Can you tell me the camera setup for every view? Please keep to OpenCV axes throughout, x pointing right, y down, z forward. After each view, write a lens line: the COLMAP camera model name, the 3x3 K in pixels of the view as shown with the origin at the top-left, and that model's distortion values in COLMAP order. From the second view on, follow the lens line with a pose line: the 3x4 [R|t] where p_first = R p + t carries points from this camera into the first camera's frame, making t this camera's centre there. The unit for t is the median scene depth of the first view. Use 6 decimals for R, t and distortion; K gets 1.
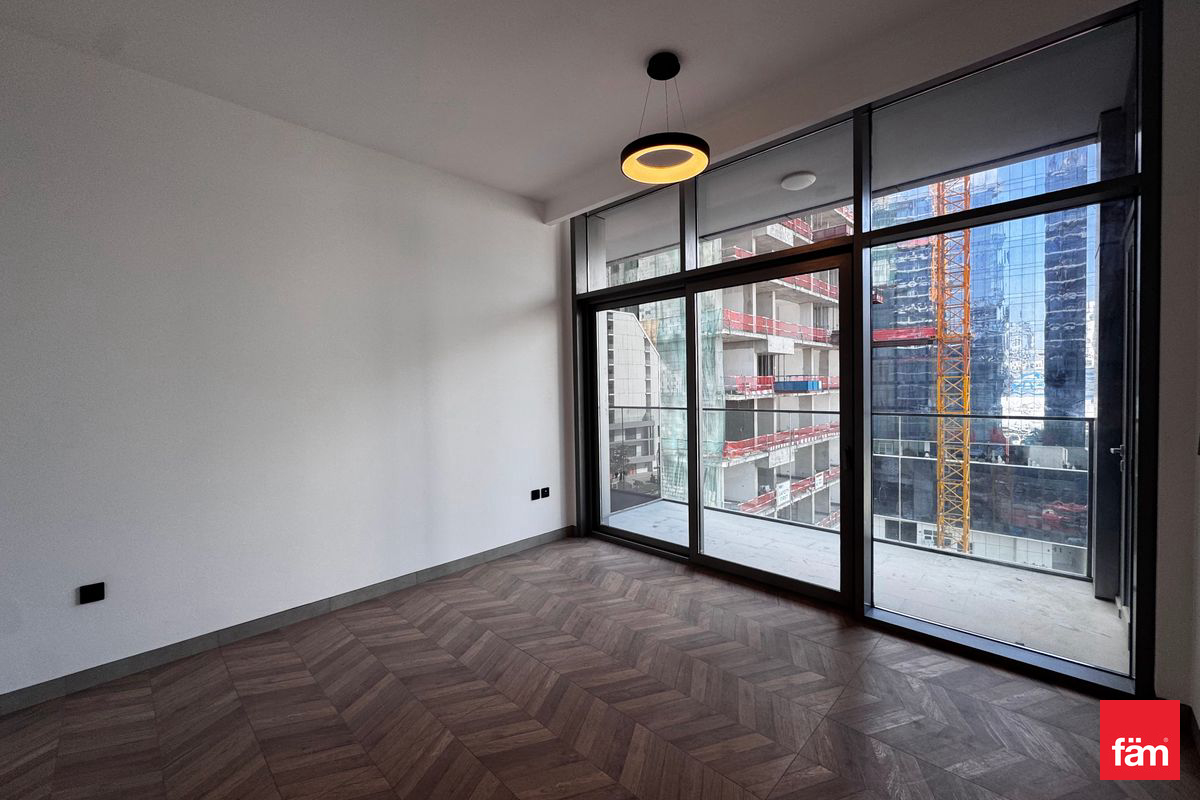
lens RADIAL K [[477.1, 0, 601.3], [0, 477.1, 398.6], [0, 0, 1]] dist [-0.002761, 0.000420]
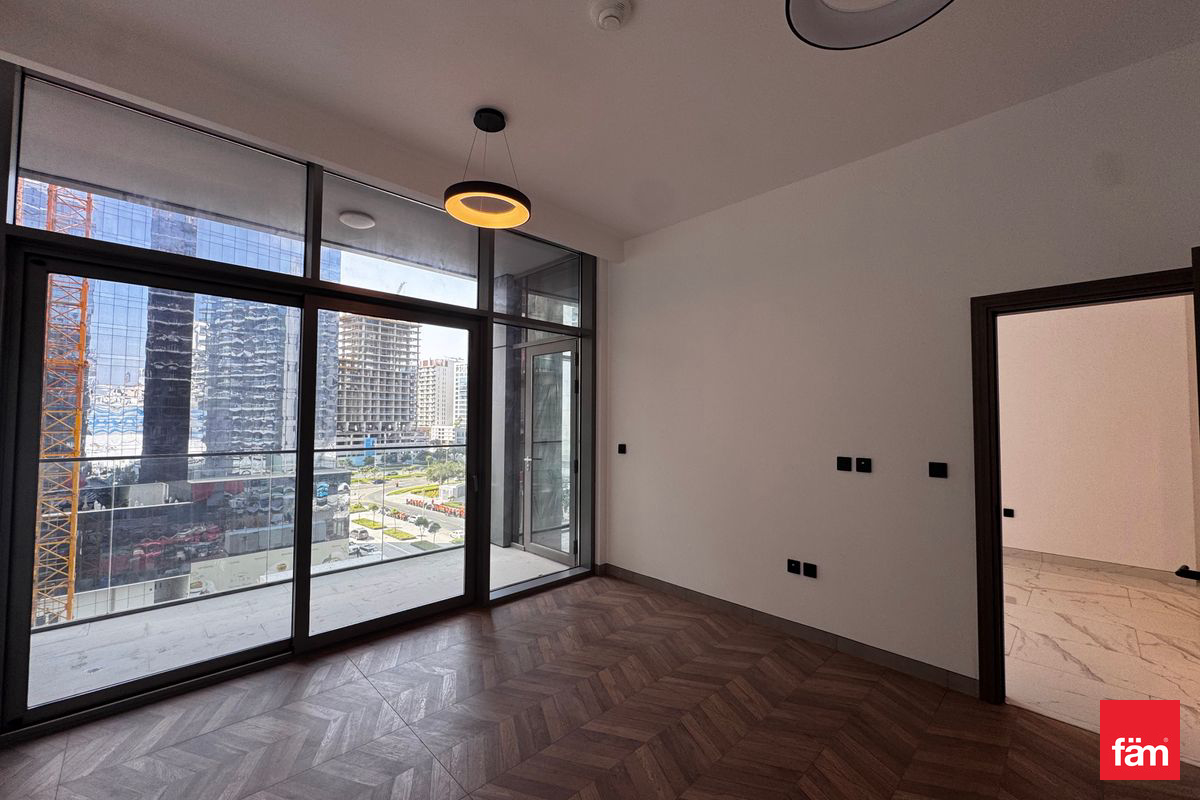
lens RADIAL K [[477.1, 0, 595.7], [0, 477.1, 399.7], [0, 0, 1]] dist [-0.002761, 0.000420]
pose [[0.026718, 0.057060, 0.998013, -0.401072], [0.019072, 0.998159, -0.057579, -0.006987], [-0.999461, 0.020572, 0.025580, 0.342737]]
